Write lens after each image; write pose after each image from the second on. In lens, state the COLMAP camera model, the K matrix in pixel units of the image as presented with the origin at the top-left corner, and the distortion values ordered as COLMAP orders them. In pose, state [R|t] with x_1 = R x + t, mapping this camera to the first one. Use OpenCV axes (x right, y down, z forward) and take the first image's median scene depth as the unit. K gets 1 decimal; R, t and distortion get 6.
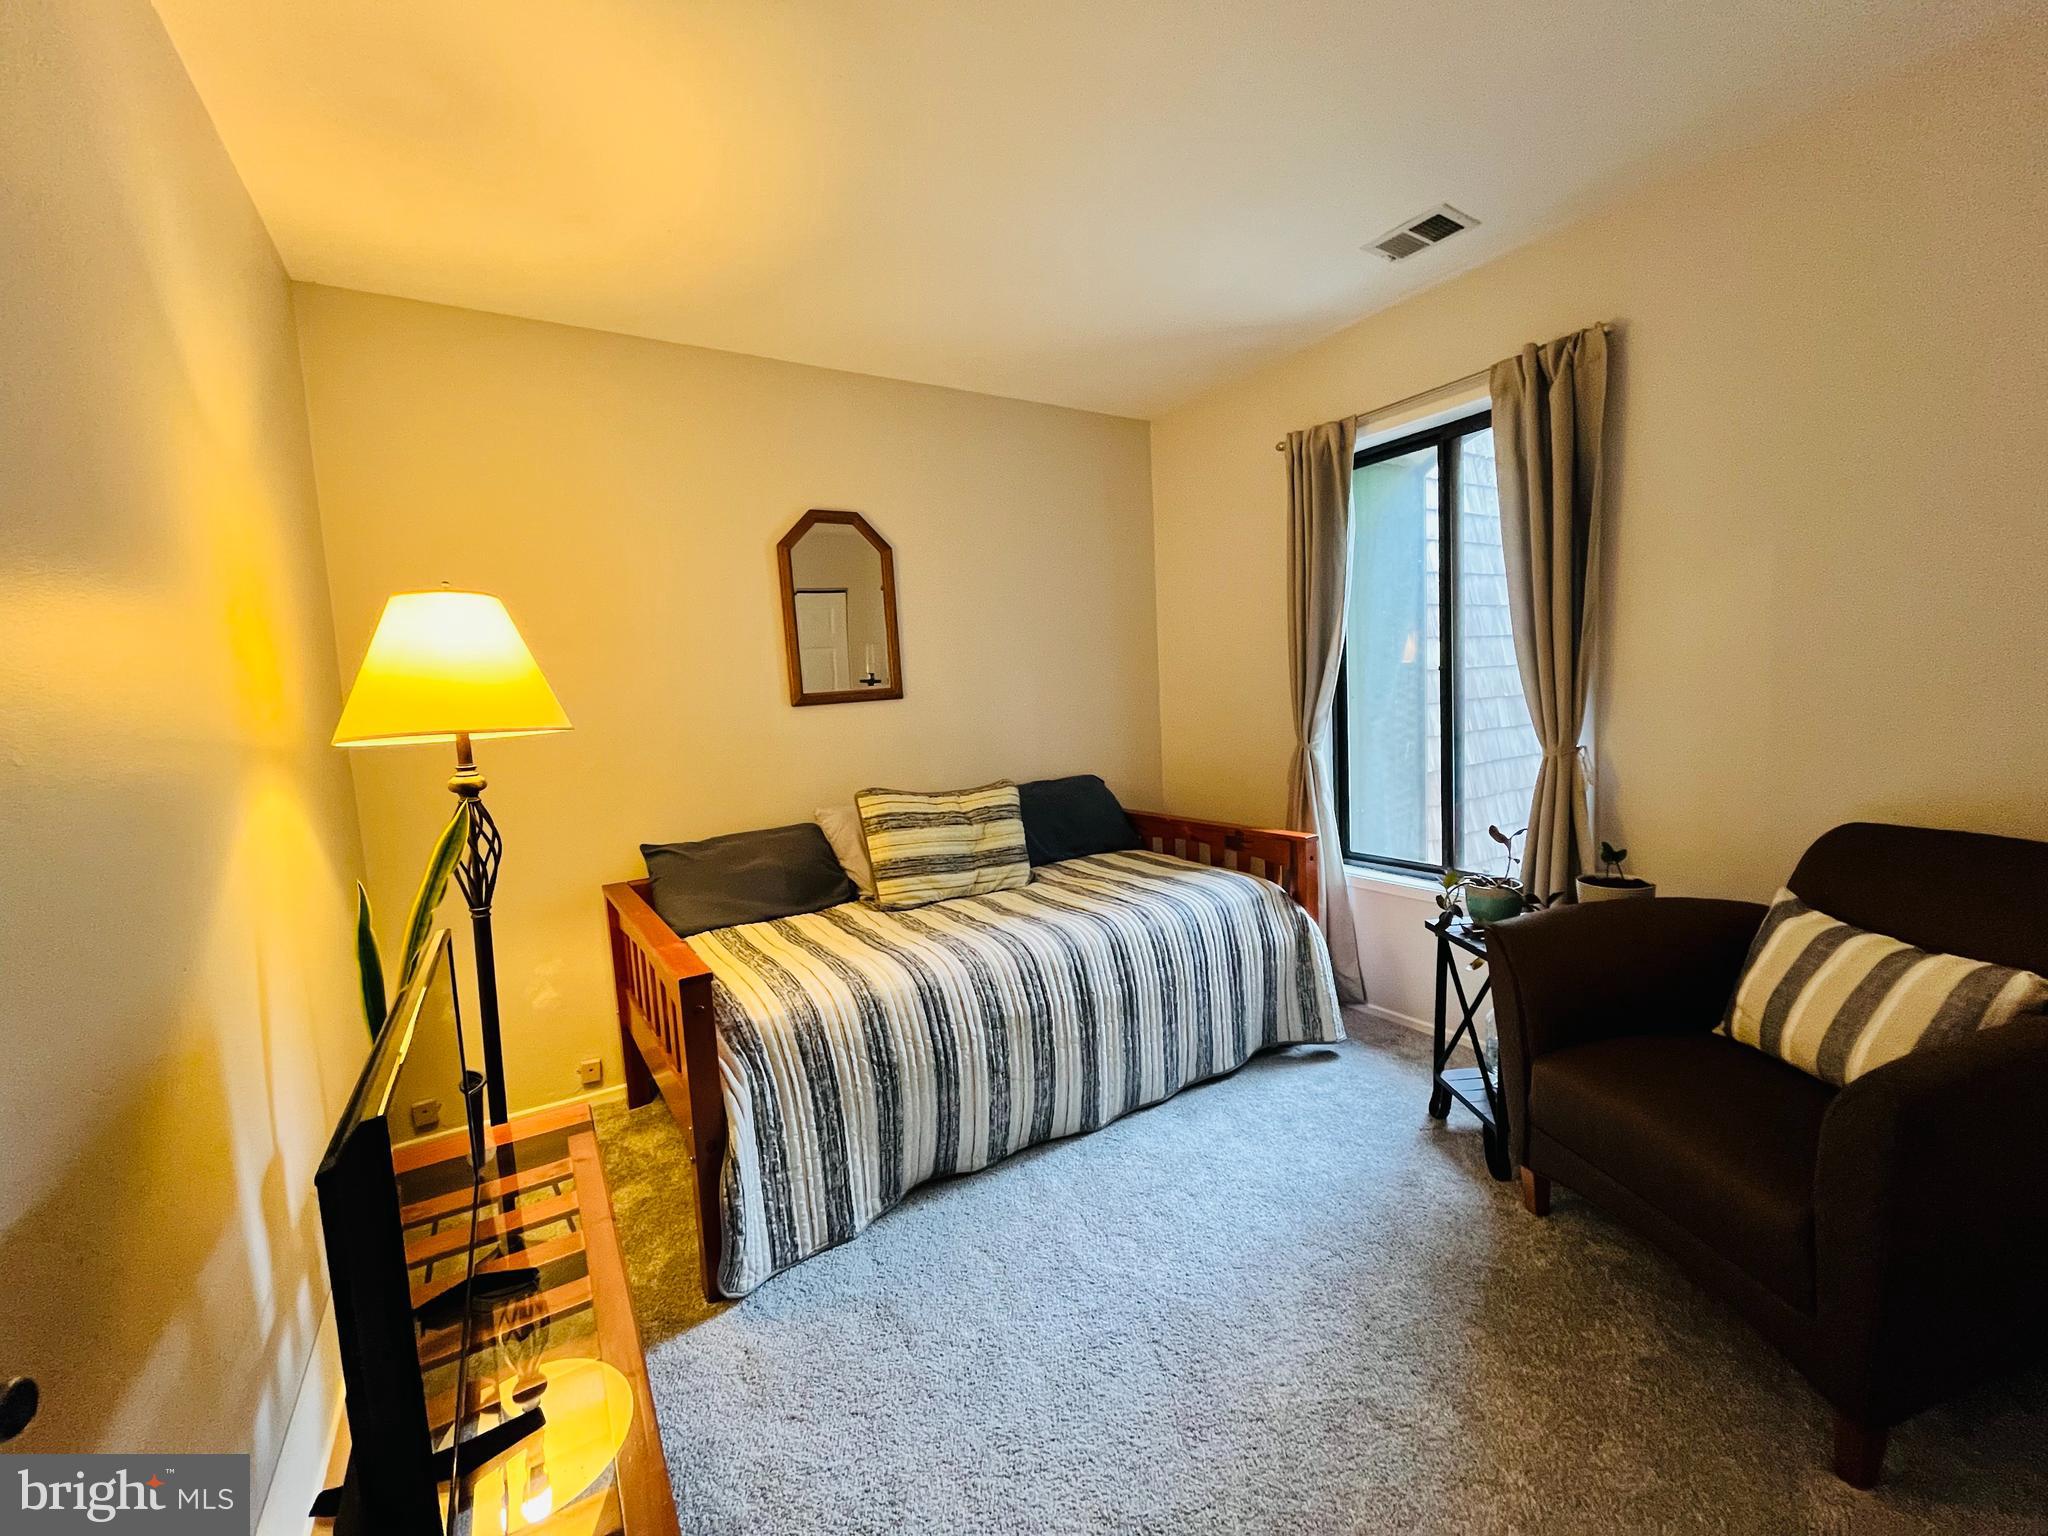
lens RADIAL K [[825.3, 0, 1025.0], [0, 825.3, 770.0], [0, 0, 1]] dist [-0.003476, 0.000044]
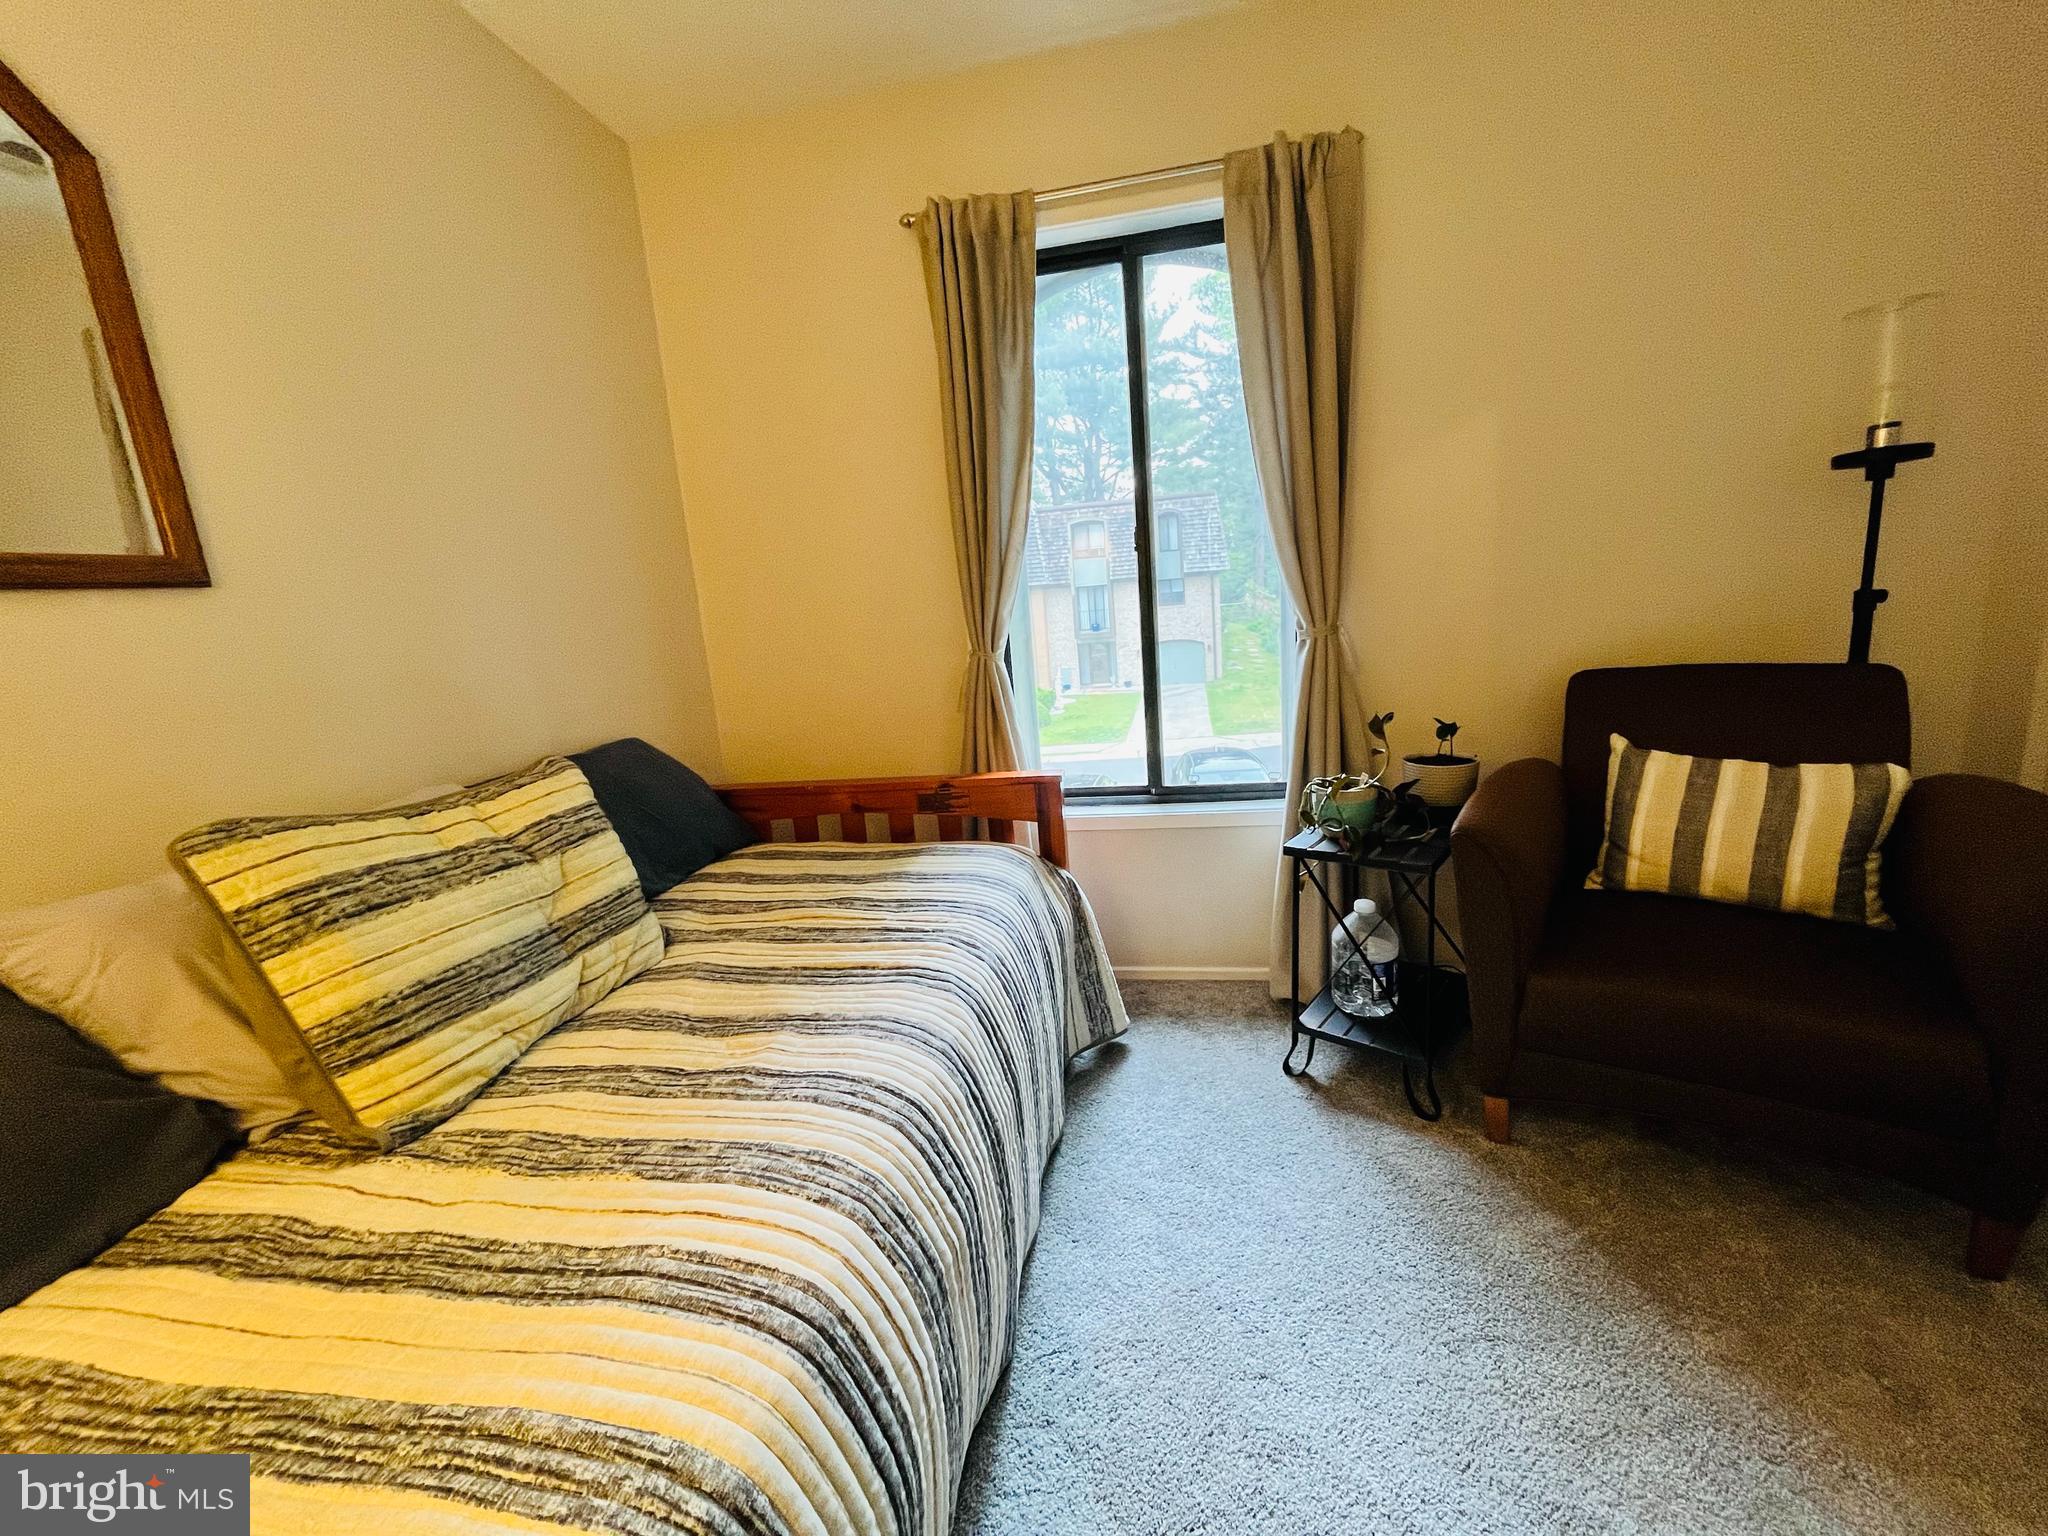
lens RADIAL K [[825.3, 0, 1027.1], [0, 825.3, 766.8], [0, 0, 1]] dist [-0.003476, 0.000044]
pose [[0.674713, -0.141499, 0.724389, -0.209397], [0.109657, 0.989777, 0.091201, 0.005053], [-0.729889, 0.017899, 0.683332, 0.529561]]
